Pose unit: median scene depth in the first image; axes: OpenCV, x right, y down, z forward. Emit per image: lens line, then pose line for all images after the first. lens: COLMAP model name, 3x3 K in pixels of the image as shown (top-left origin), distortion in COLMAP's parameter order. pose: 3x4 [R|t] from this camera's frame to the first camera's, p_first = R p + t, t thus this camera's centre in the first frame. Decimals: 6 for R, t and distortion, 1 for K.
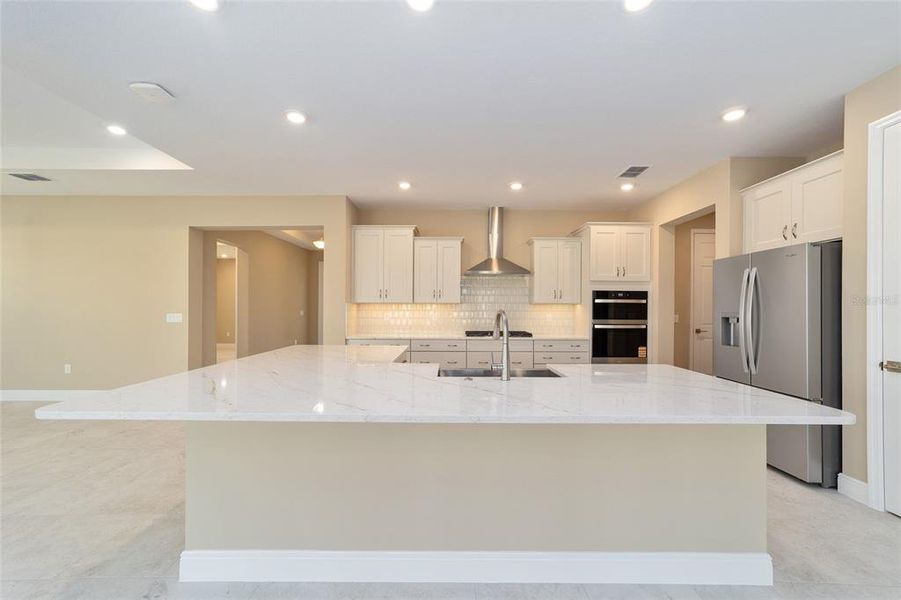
lens RADIAL K [[352.7, 0, 449.7], [0, 352.7, 305.9], [0, 0, 1]] dist [0.000295, 0.000192]
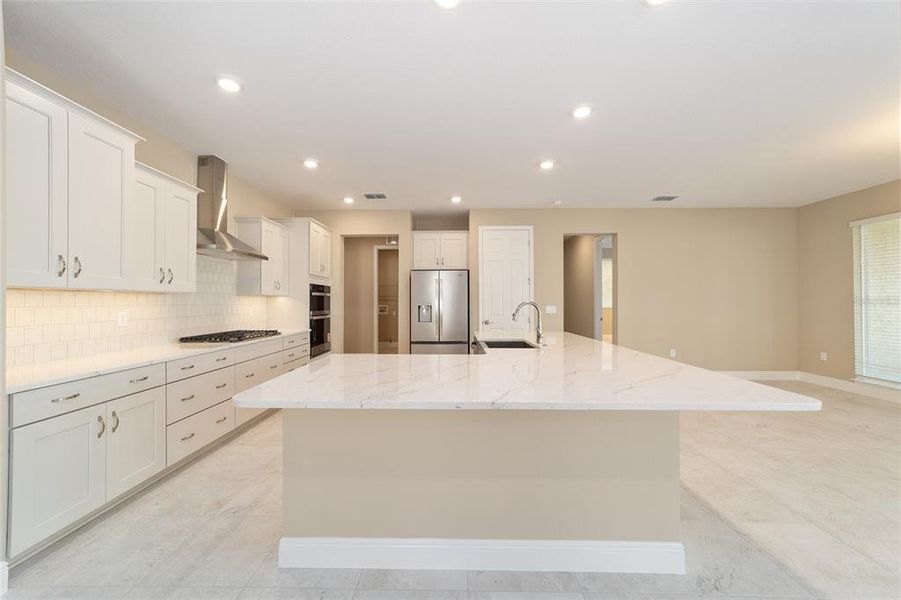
lens RADIAL K [[344.7, 0, 448.3], [0, 344.7, 300.6], [0, 0, 1]] dist [0.001851, 0.000450]
pose [[0.020103, -0.002694, 0.999794, -0.607650], [-0.003713, 0.999989, 0.002770, 0.002047], [-0.999791, -0.003768, 0.020093, 0.571993]]
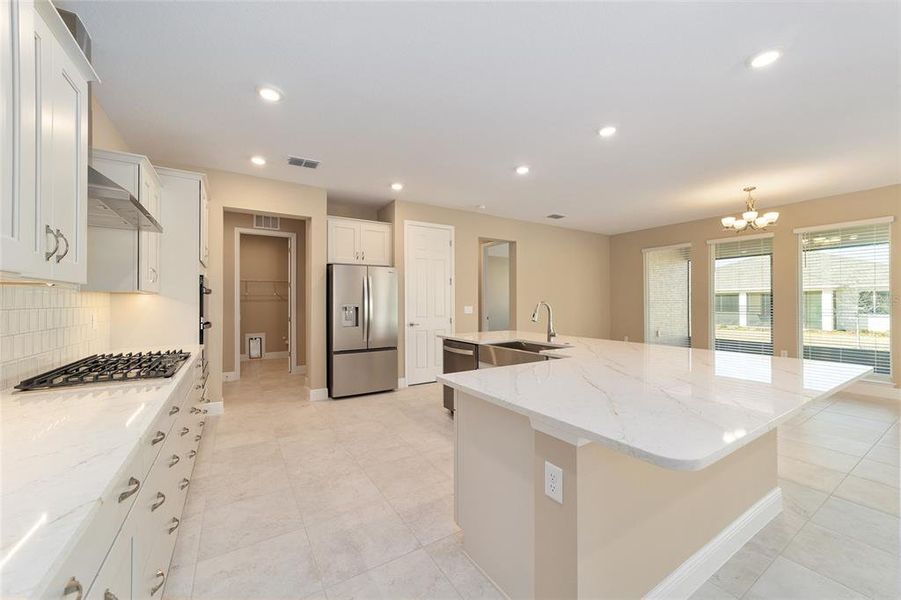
lens RADIAL K [[344.7, 0, 448.3], [0, 344.7, 300.6], [0, 0, 1]] dist [0.001851, 0.000450]
pose [[-0.524175, 0.000603, 0.851610, -0.417655], [-0.004099, 0.999986, -0.003231, 0.006424], [-0.851601, -0.005184, -0.524166, 0.941281]]
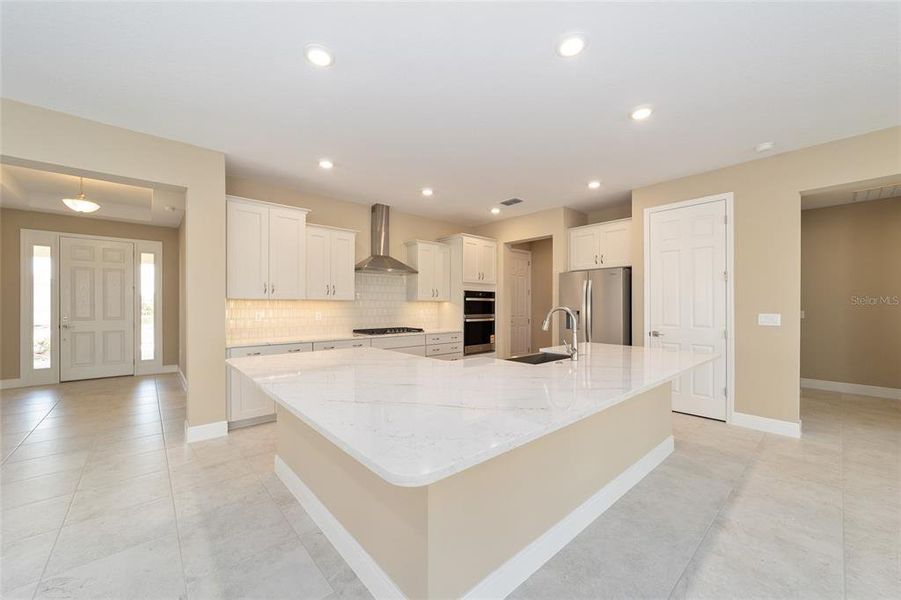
lens RADIAL K [[352.7, 0, 449.7], [0, 352.7, 305.9], [0, 0, 1]] dist [0.000295, 0.000192]
pose [[0.749132, -0.004531, 0.662405, -0.428322], [-0.000793, 0.999970, 0.007737, -0.000403], [-0.662420, -0.006321, 0.749106, 0.132451]]
